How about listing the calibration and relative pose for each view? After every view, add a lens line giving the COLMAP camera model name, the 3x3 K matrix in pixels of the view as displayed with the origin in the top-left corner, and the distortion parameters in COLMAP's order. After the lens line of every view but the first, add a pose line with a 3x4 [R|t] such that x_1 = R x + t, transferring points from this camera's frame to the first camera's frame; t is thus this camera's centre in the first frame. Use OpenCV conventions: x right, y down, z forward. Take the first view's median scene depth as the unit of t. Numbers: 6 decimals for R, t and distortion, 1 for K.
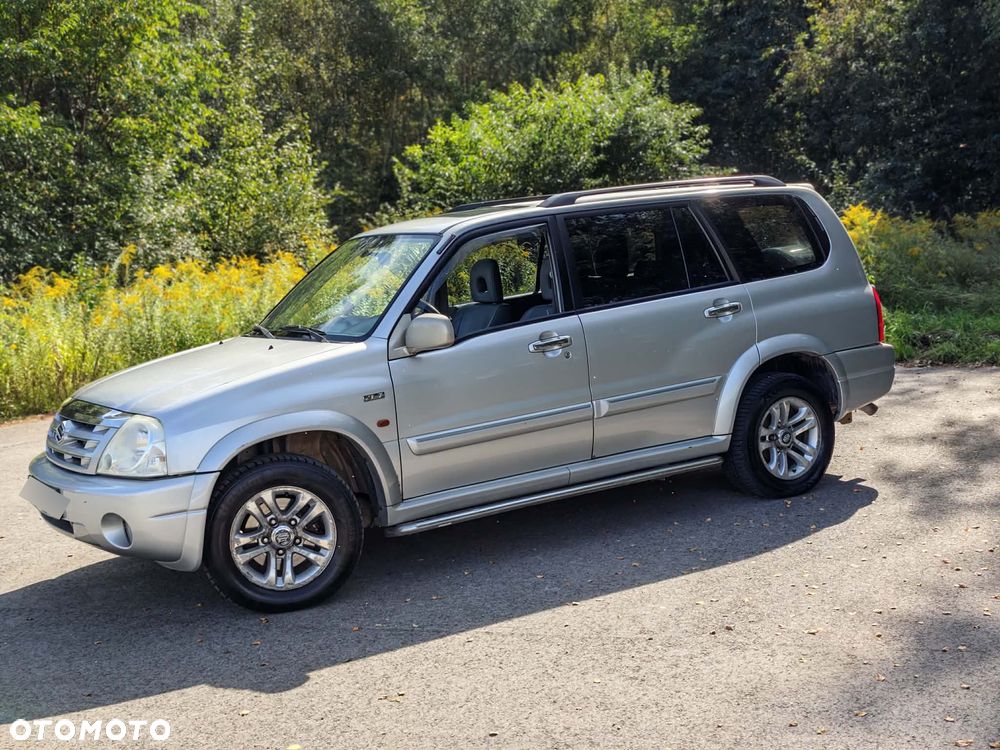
lens RADIAL K [[1380.4, 0, 486.1], [0, 1380.4, 348.9], [0, 0, 1]] dist [0.005811, 0.000000]
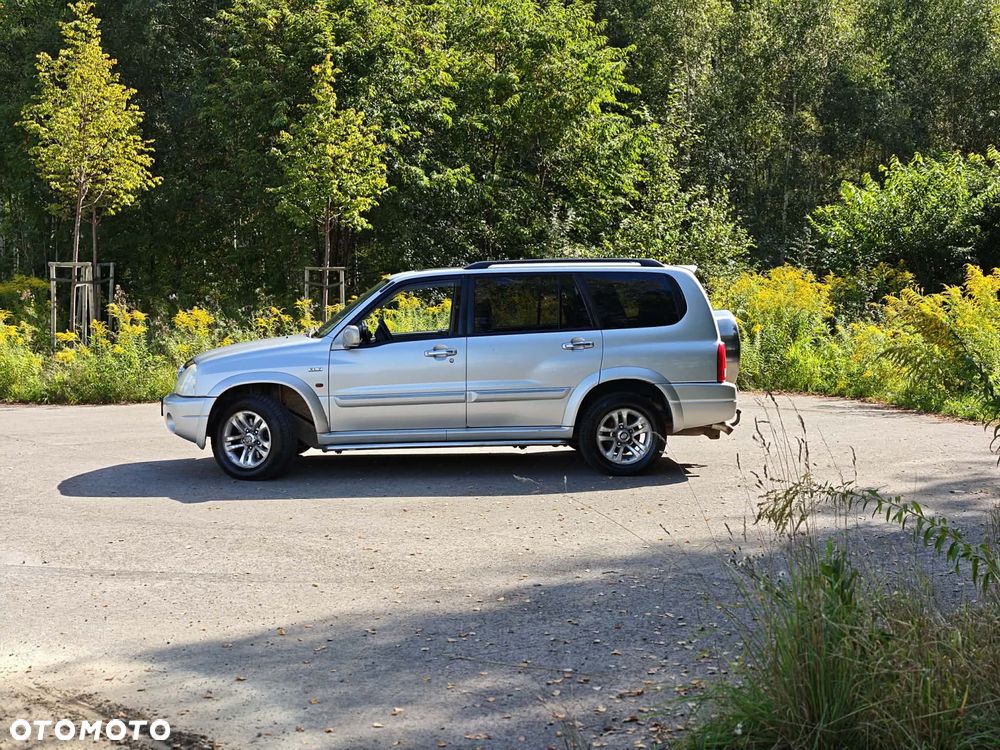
lens RADIAL K [[1380.4, 0, 503.1], [0, 1380.4, 349.9], [0, 0, 1]] dist [0.005811, 0.000000]
pose [[0.895341, 0.097520, -0.434573, 0.840699], [-0.109024, 0.994038, -0.001553, -0.012439], [0.431831, 0.048770, 0.900635, -0.446178]]
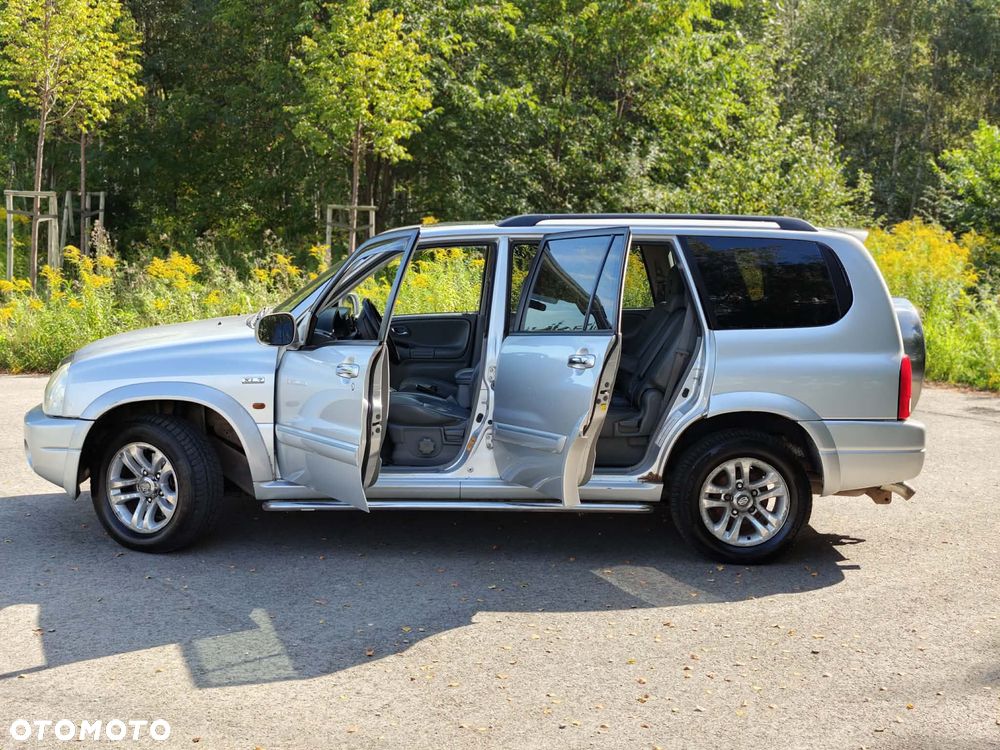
lens RADIAL K [[1380.4, 0, 506.0], [0, 1380.4, 367.7], [0, 0, 1]] dist [0.005811, 0.000000]
pose [[0.870204, 0.153584, -0.468141, 0.571101], [-0.140892, 0.988065, 0.062261, -0.067405], [0.472117, 0.011778, 0.881457, 0.123224]]
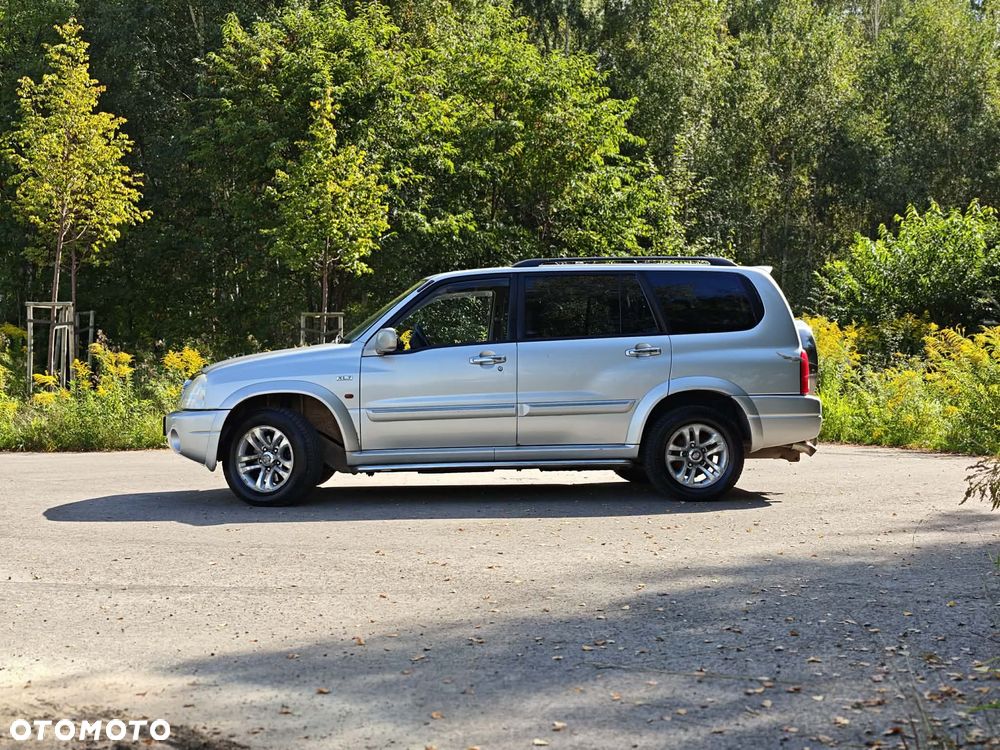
lens RADIAL K [[1380.4, 0, 528.2], [0, 1380.4, 339.7], [0, 0, 1]] dist [0.005811, 0.000000]
pose [[0.911668, 0.066850, -0.405454, 0.677793], [-0.106305, 0.991459, -0.075559, 0.081321], [0.396940, 0.111986, 0.910987, -0.292026]]
